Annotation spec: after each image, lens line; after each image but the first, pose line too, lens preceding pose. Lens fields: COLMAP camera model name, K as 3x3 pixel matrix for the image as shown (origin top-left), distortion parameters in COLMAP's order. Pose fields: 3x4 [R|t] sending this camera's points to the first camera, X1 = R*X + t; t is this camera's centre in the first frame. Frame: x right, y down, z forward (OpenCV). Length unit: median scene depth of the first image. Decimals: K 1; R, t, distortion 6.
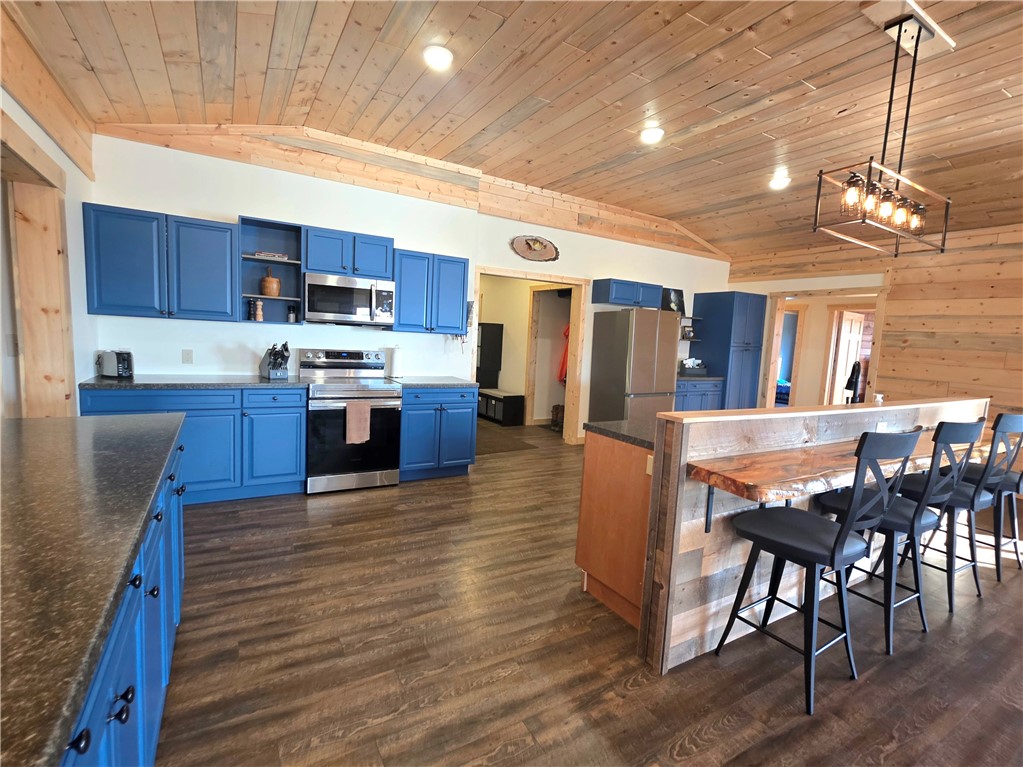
lens RADIAL K [[477.0, 0, 507.2], [0, 477.0, 379.5], [0, 0, 1]] dist [0.001423, -0.000941]
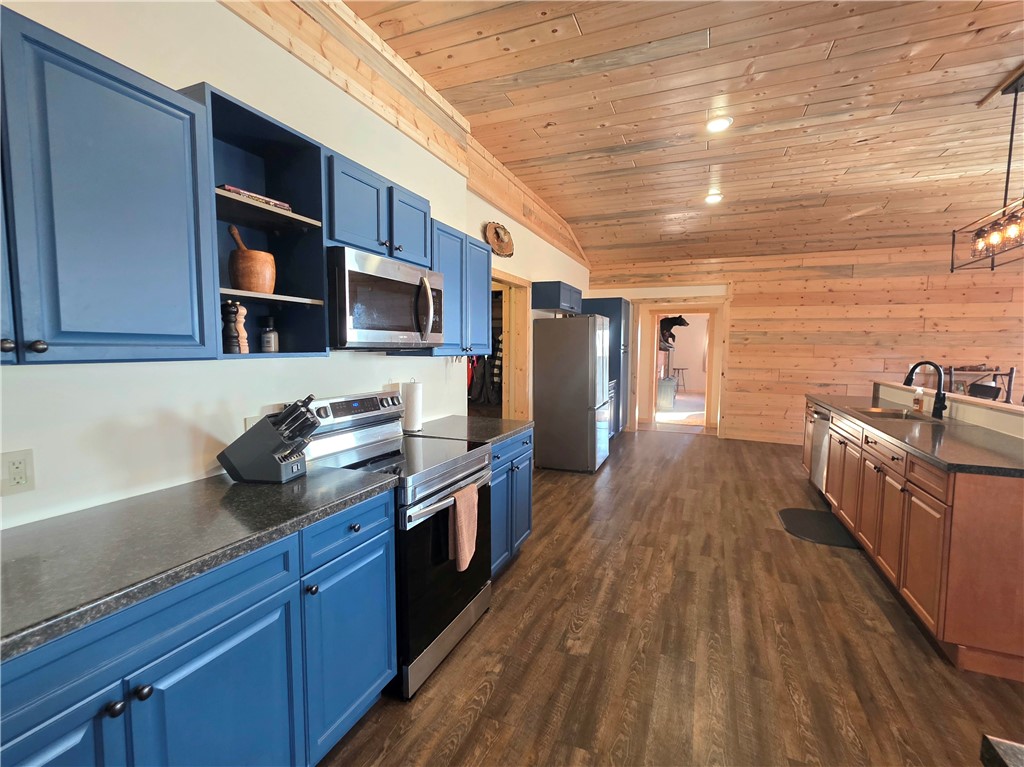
lens RADIAL K [[464.1, 0, 509.2], [0, 464.1, 381.7], [0, 0, 1]] dist [-0.001466, -0.000760]
pose [[0.803479, -0.091115, 0.588320, -0.507057], [0.090469, 0.995429, 0.030611, -0.077997], [-0.588419, 0.028629, 0.808049, 0.471521]]
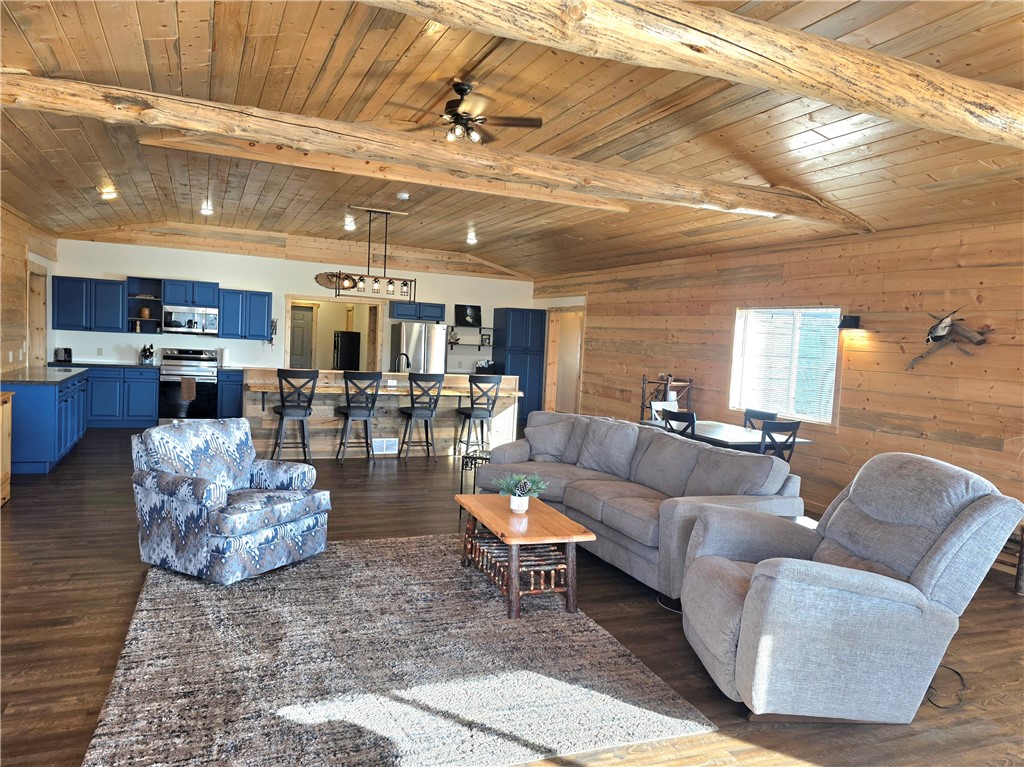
lens RADIAL K [[729.3, 0, 513.5], [0, 729.3, 388.8], [0, 0, 1]] dist [0.023044, -0.000871]
pose [[0.991992, 0.008962, -0.125985, 1.090142], [-0.013437, 0.999307, -0.034715, 0.147886], [0.125586, 0.036130, 0.991425, -1.374627]]
